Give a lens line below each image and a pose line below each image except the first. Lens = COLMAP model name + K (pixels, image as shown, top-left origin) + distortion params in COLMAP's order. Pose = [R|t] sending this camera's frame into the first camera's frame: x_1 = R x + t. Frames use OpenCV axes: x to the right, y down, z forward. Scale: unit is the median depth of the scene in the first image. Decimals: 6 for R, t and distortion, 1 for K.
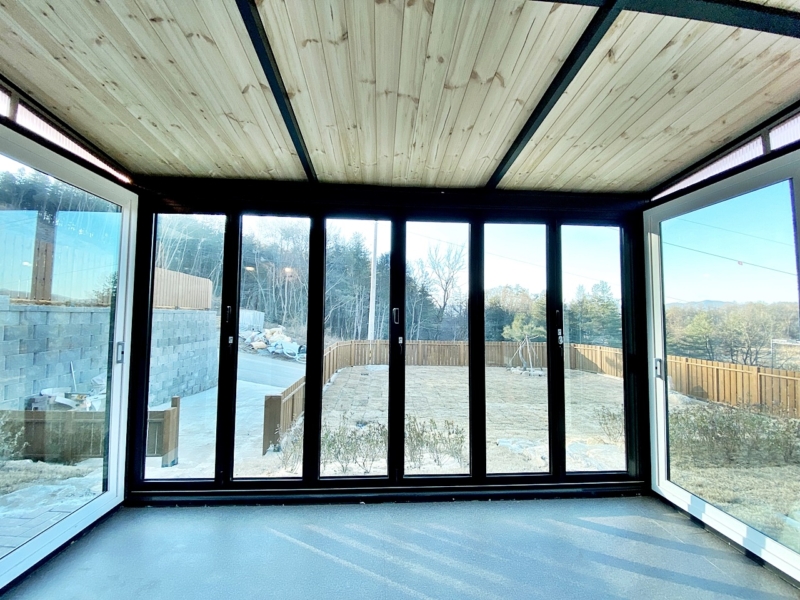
lens RADIAL K [[323.6, 0, 399.6], [0, 323.6, 298.0], [0, 0, 1]] dist [-0.000353, -0.017271]
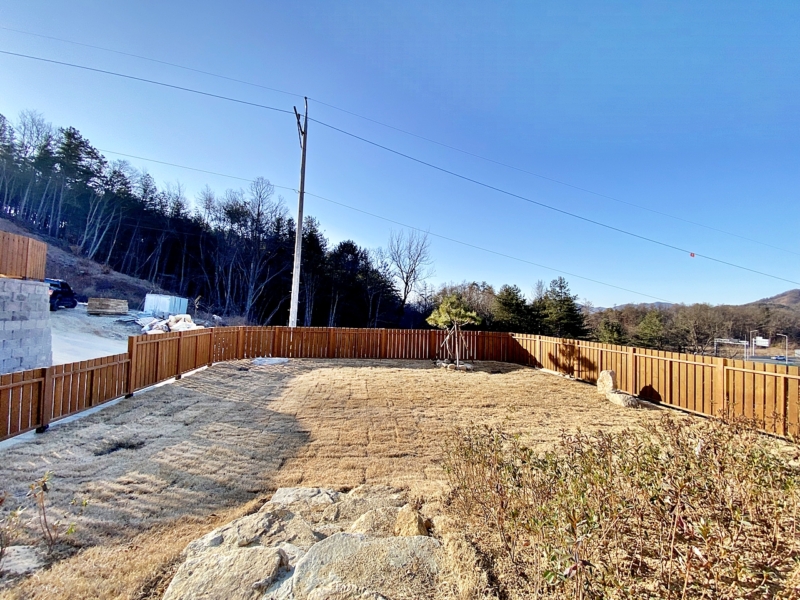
lens RADIAL K [[323.6, 0, 399.6], [0, 323.6, 298.0], [0, 0, 1]] dist [-0.000353, -0.017271]
pose [[0.995792, 0.019464, 0.089556, 0.166635], [-0.020602, 0.999718, 0.011800, 0.045357], [-0.089301, -0.013595, 0.995912, 0.175143]]
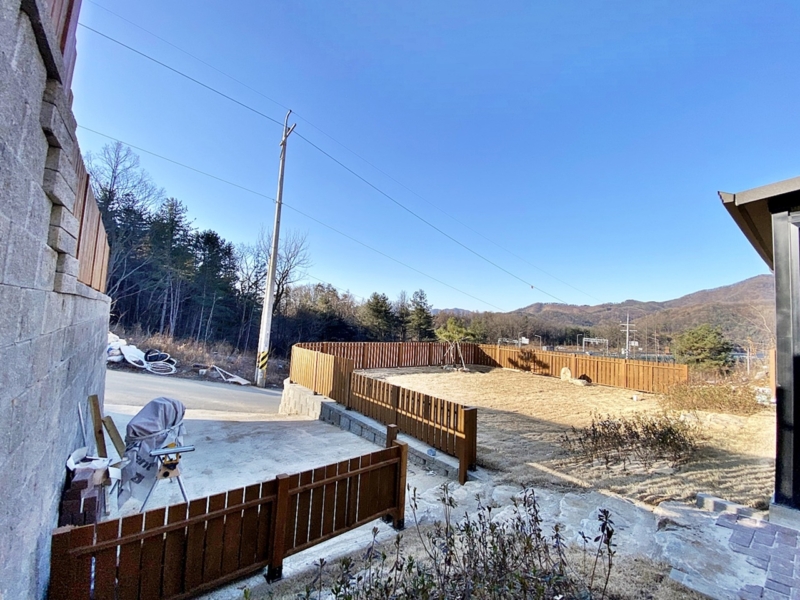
lens RADIAL K [[323.6, 0, 399.6], [0, 323.6, 298.0], [0, 0, 1]] dist [-0.000353, -0.017271]
pose [[0.829073, 0.068193, 0.554966, -0.399415], [-0.073066, 0.997237, -0.013384, 0.006890], [-0.554346, -0.029453, 0.831765, 0.158580]]
